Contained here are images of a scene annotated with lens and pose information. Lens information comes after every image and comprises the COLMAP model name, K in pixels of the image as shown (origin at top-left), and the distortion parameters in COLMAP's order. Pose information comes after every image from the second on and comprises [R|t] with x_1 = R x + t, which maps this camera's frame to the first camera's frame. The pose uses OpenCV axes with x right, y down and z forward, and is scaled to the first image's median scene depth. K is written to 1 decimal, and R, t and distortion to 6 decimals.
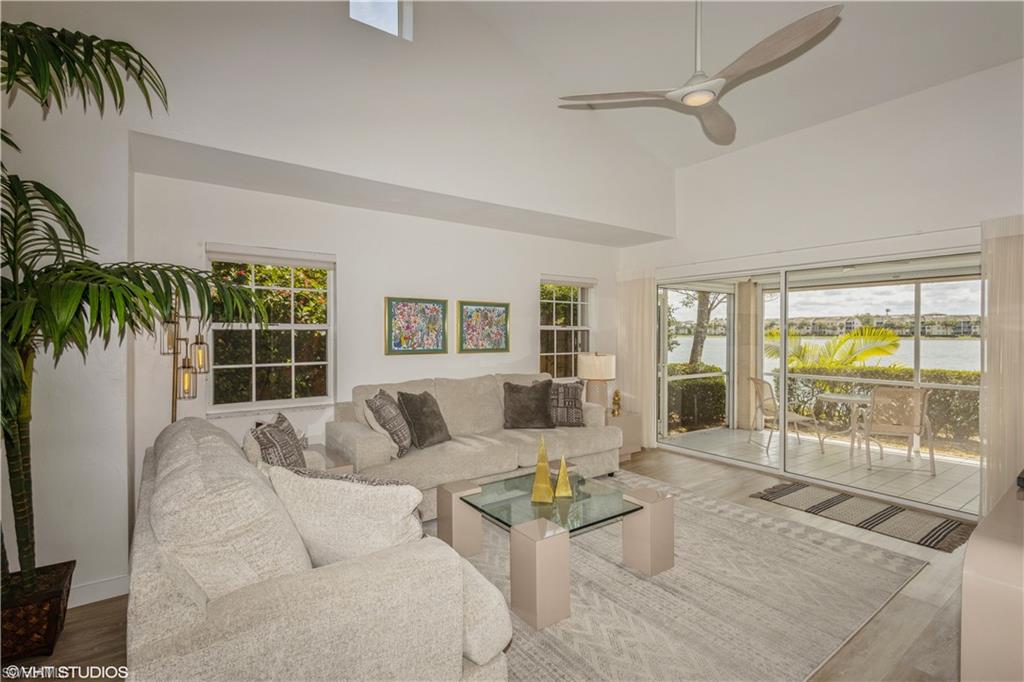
lens RADIAL K [[475.1, 0, 514.0], [0, 475.1, 337.3], [0, 0, 1]] dist [0.009550, -0.003478]
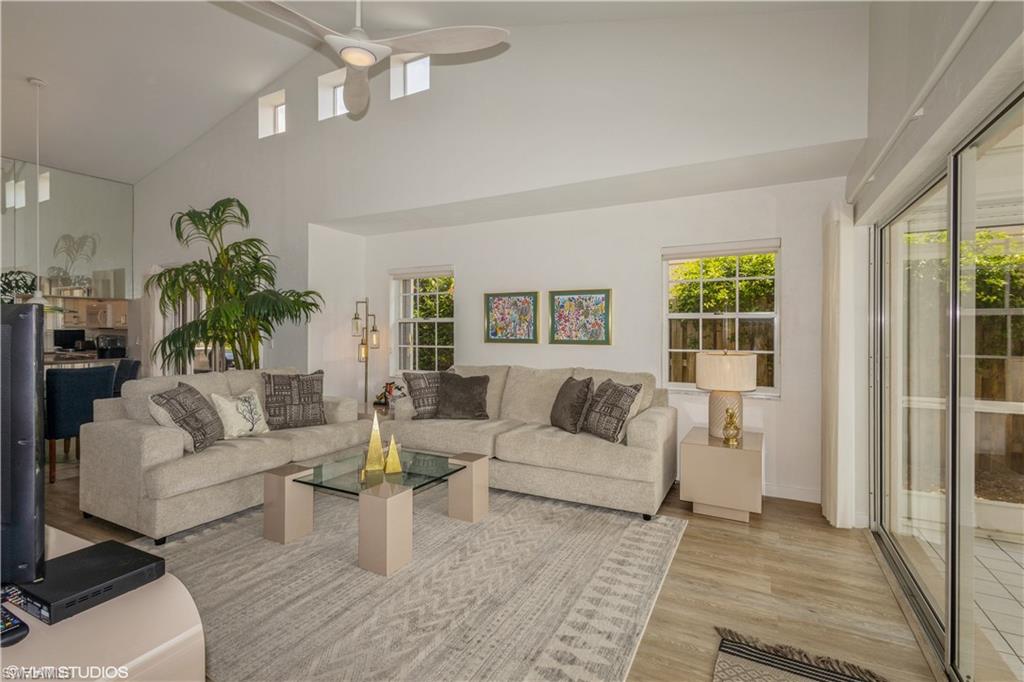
lens RADIAL K [[475.1, 0, 511.8], [0, 475.1, 337.5], [0, 0, 1]] dist [0.009550, -0.003478]
pose [[0.437020, 0.014316, -0.899338, 0.715427], [-0.008596, 0.999894, 0.011739, 0.008756], [0.899411, 0.002601, 0.437097, 0.470121]]
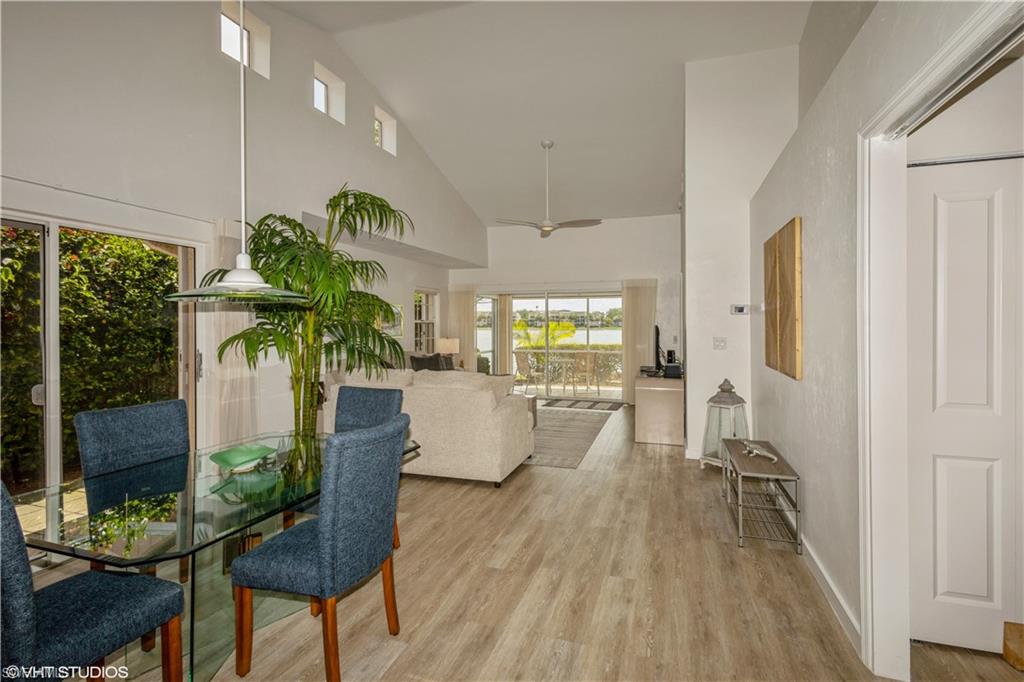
lens RADIAL K [[475.1, 0, 508.0], [0, 475.1, 328.4], [0, 0, 1]] dist [0.009550, -0.003478]
pose [[0.822020, -0.005415, 0.569433, -0.620583], [0.006021, 0.999982, 0.000818, 0.002968], [-0.569427, 0.002756, 0.822037, -0.465647]]
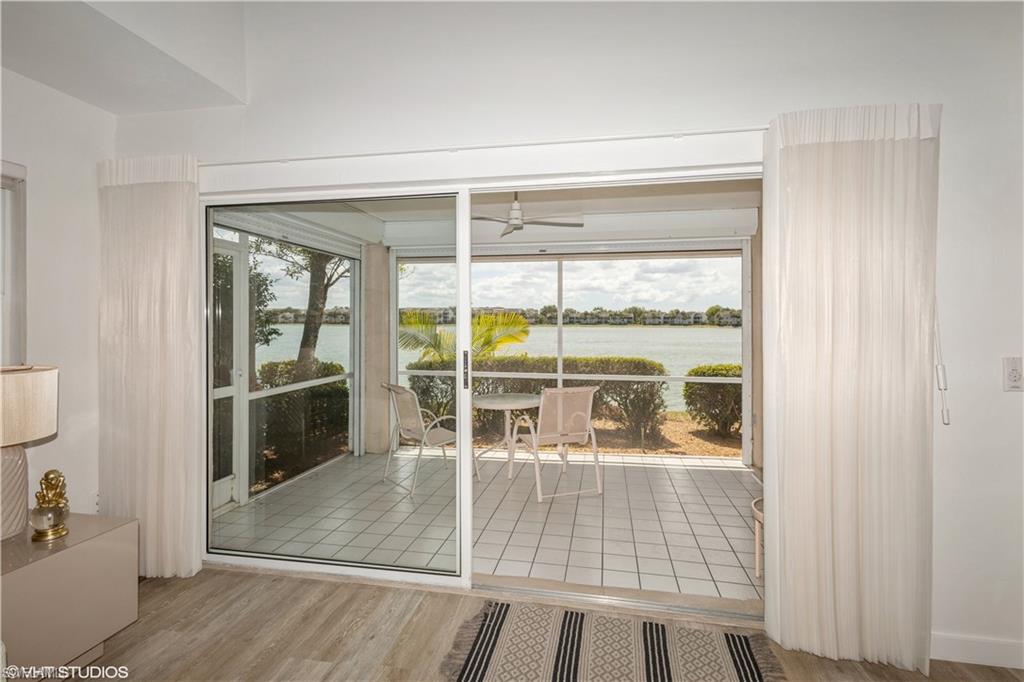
lens RADIAL K [[475.1, 0, 512.7], [0, 475.1, 322.1], [0, 0, 1]] dist [0.009550, -0.003478]
pose [[0.728221, 0.001268, 0.685341, 0.237373], [0.004023, 0.999973, -0.006125, 0.006015], [-0.685330, 0.007218, 0.728197, 0.547207]]
